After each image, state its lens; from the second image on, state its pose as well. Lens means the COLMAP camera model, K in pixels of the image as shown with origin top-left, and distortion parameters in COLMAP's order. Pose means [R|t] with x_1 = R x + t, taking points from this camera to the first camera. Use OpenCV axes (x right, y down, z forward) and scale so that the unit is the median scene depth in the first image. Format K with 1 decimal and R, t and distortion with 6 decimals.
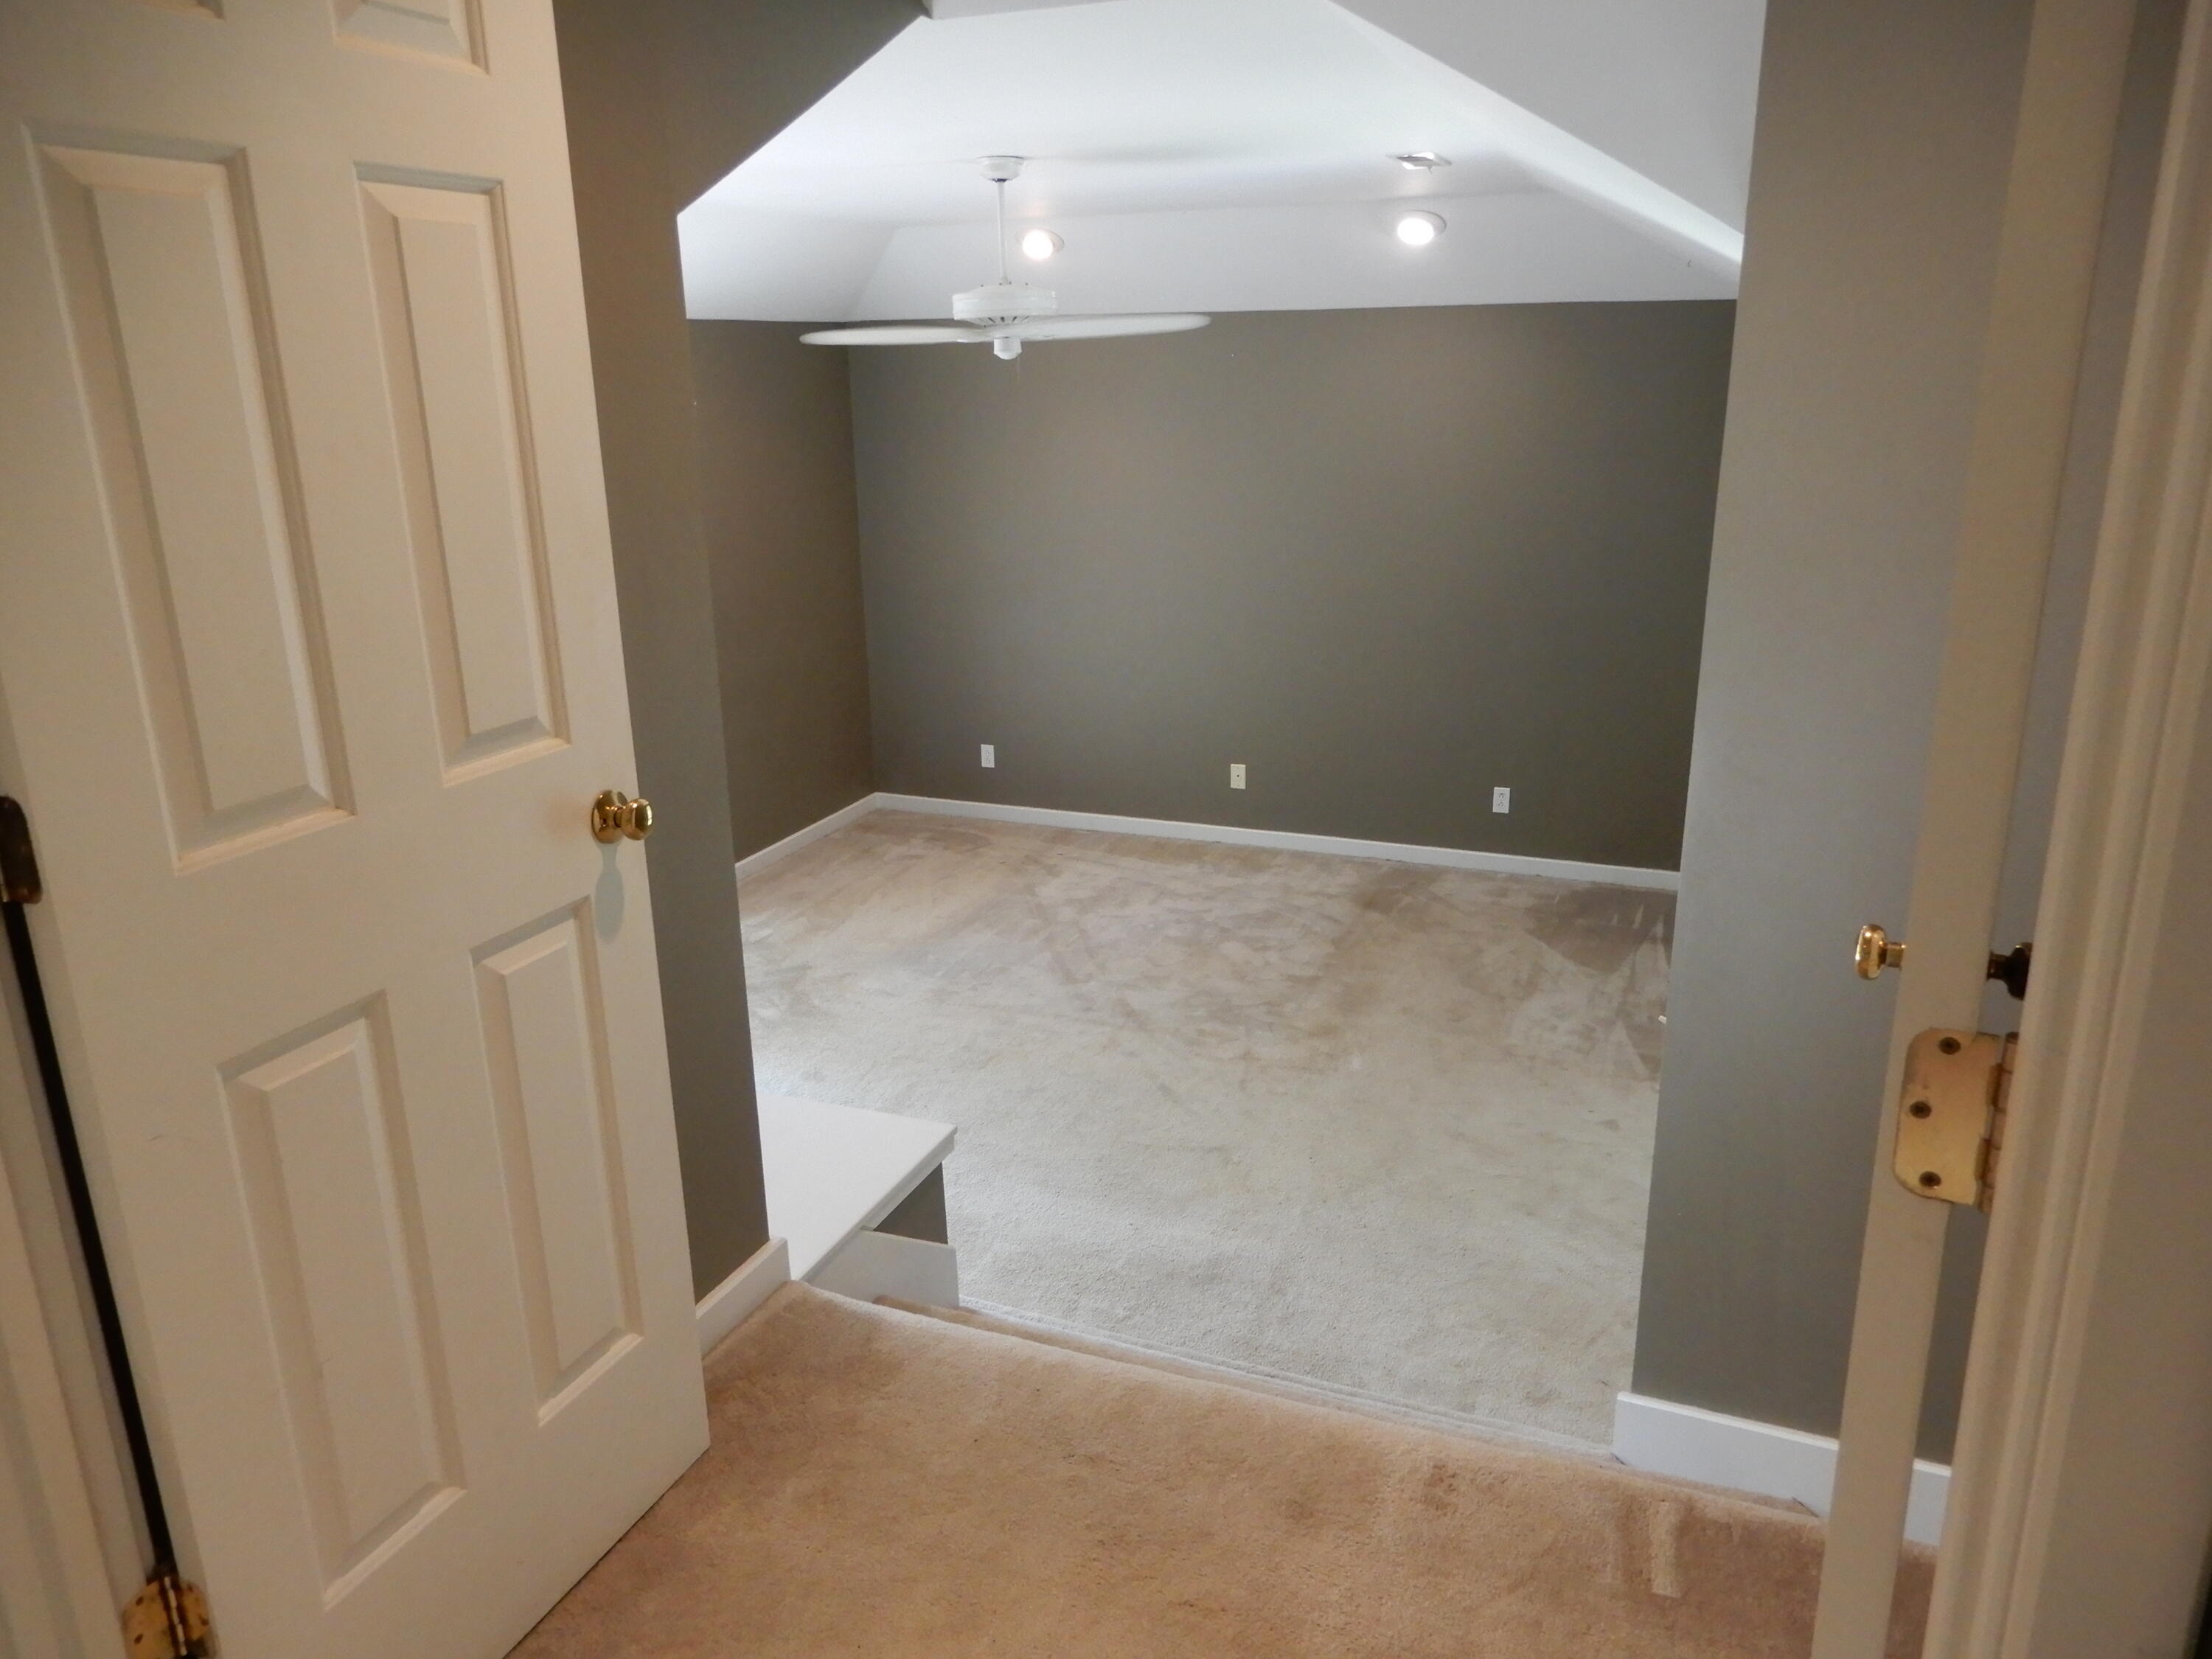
lens RADIAL K [[1564.0, 0, 1106.3], [0, 1564.0, 833.4], [0, 0, 1]] dist [-0.005099, 0.017195]
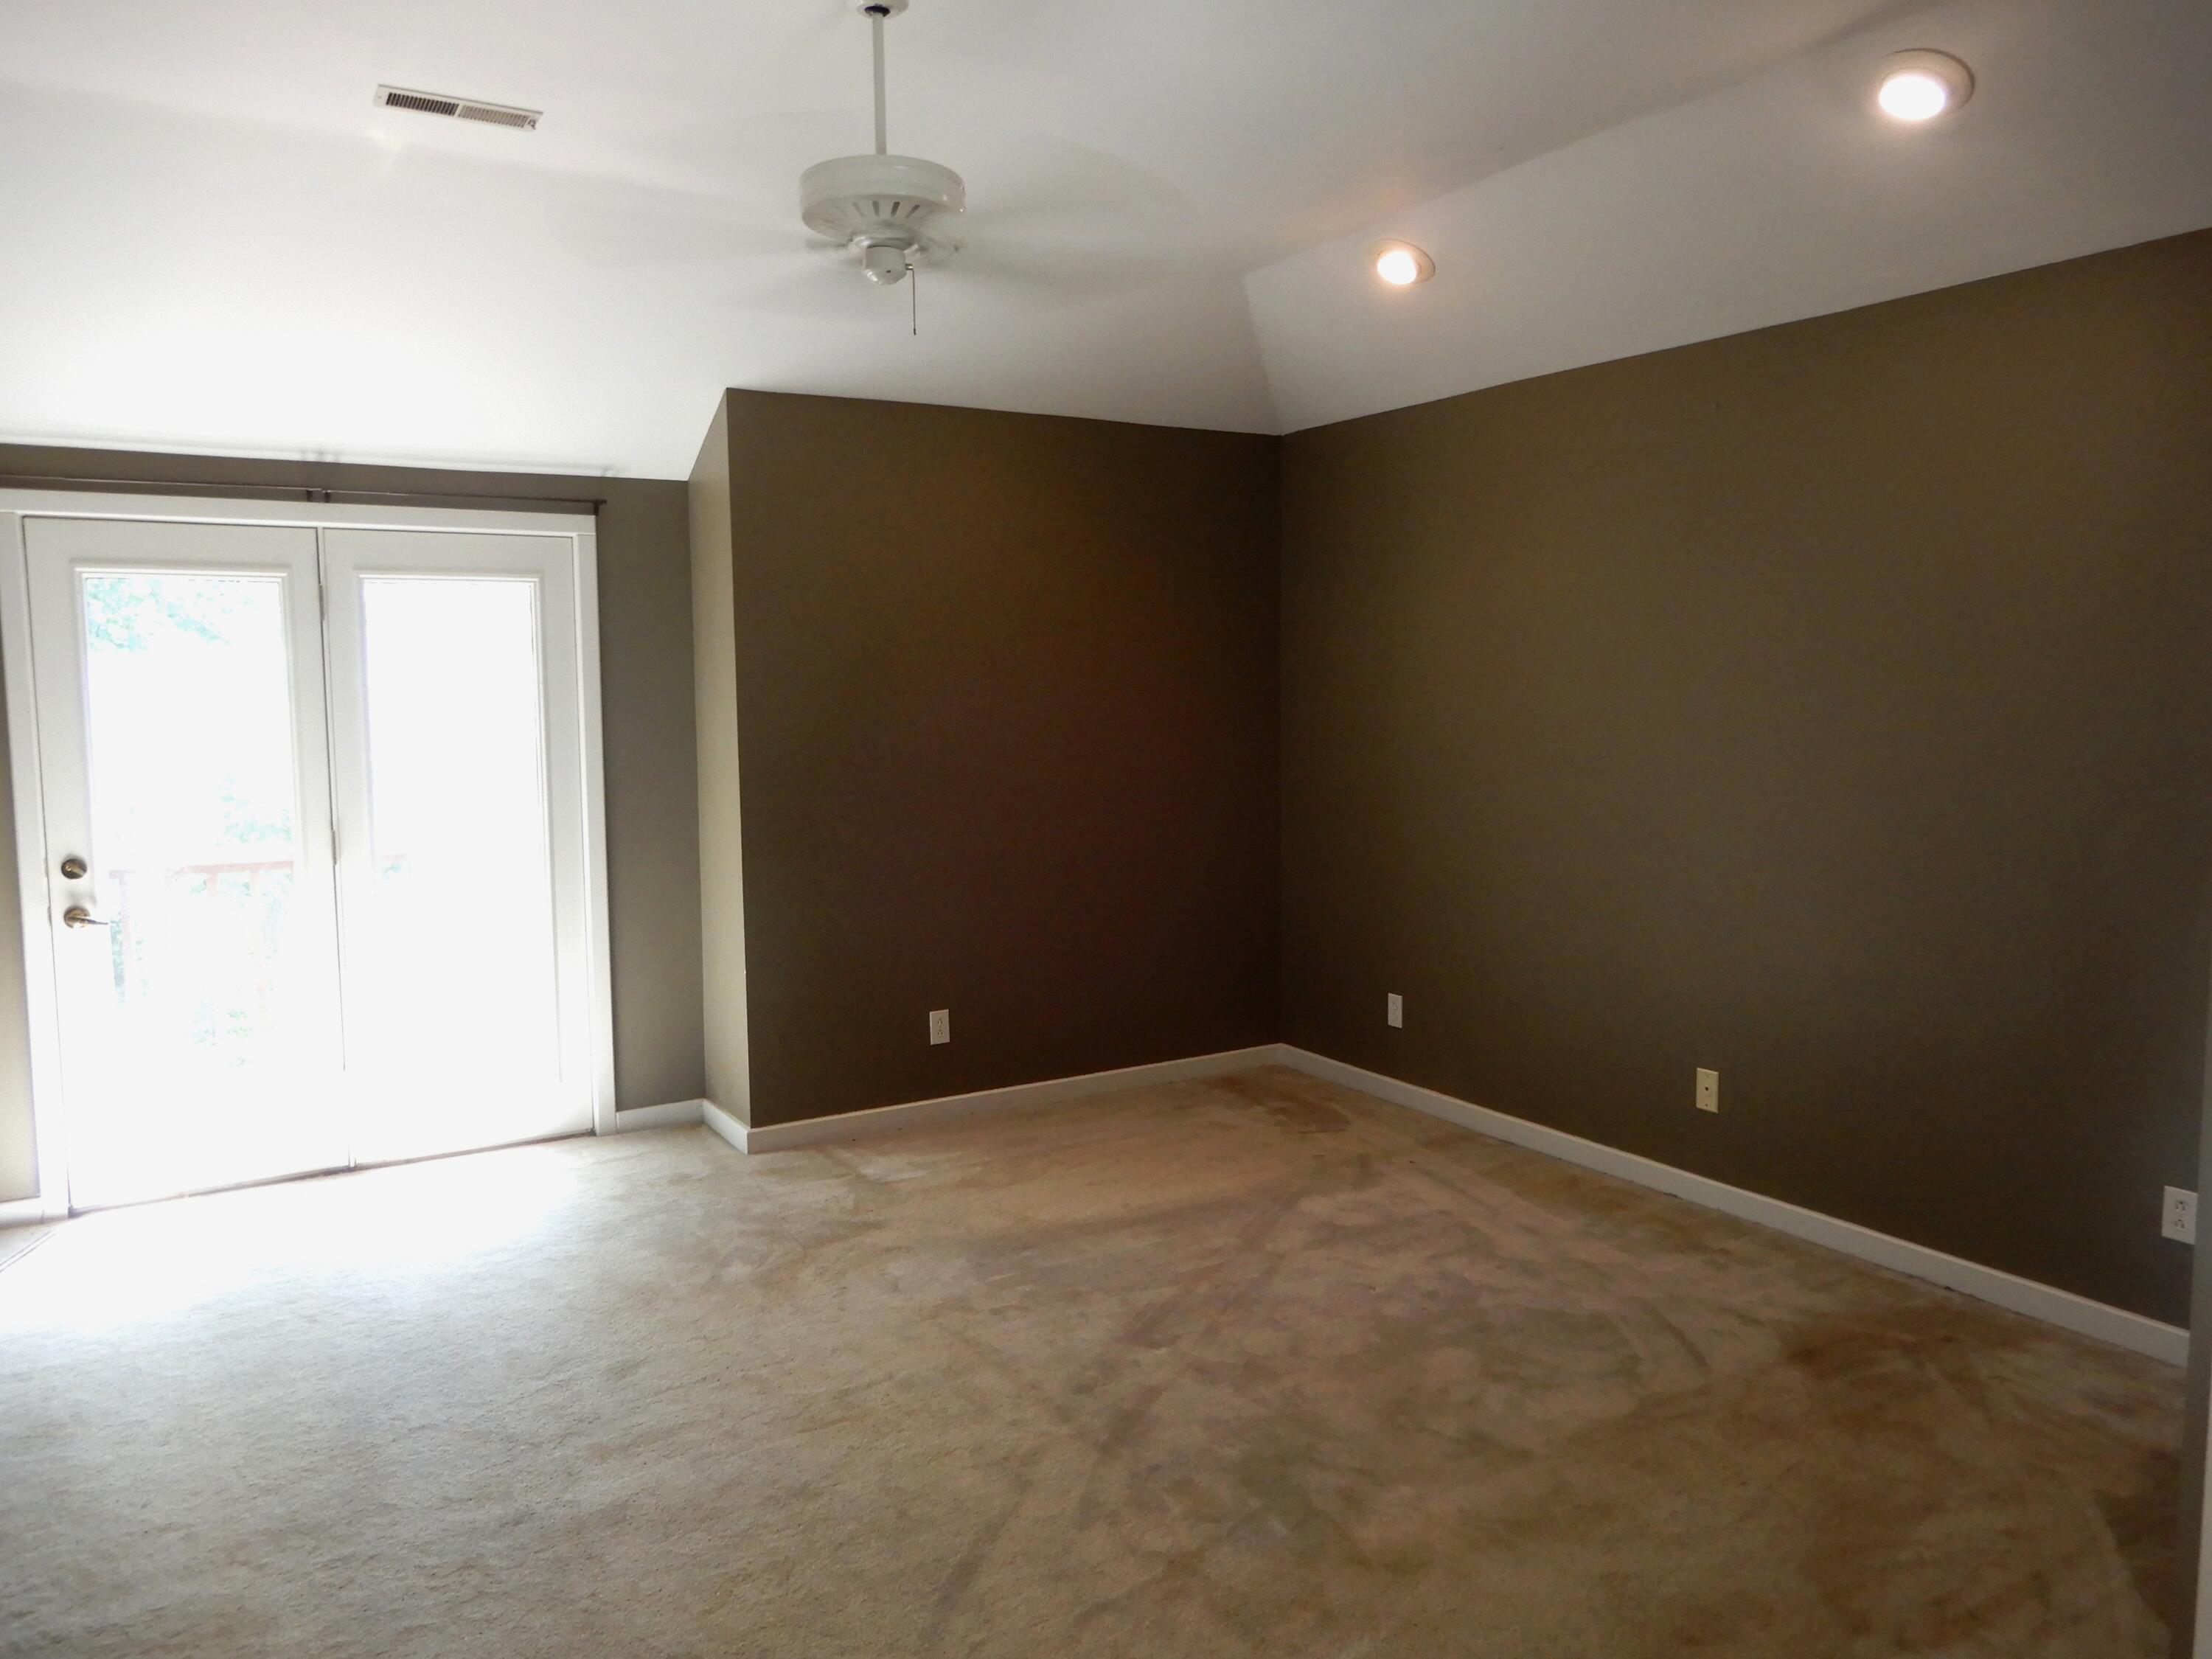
lens RADIAL K [[1564.0, 0, 1107.7], [0, 1564.0, 826.3], [0, 0, 1]] dist [-0.005099, 0.017195]
pose [[0.799976, 0.064195, -0.596588, 0.279754], [-0.178321, 0.974775, -0.134224, -0.014832], [0.572923, 0.213760, 0.791243, 0.407712]]
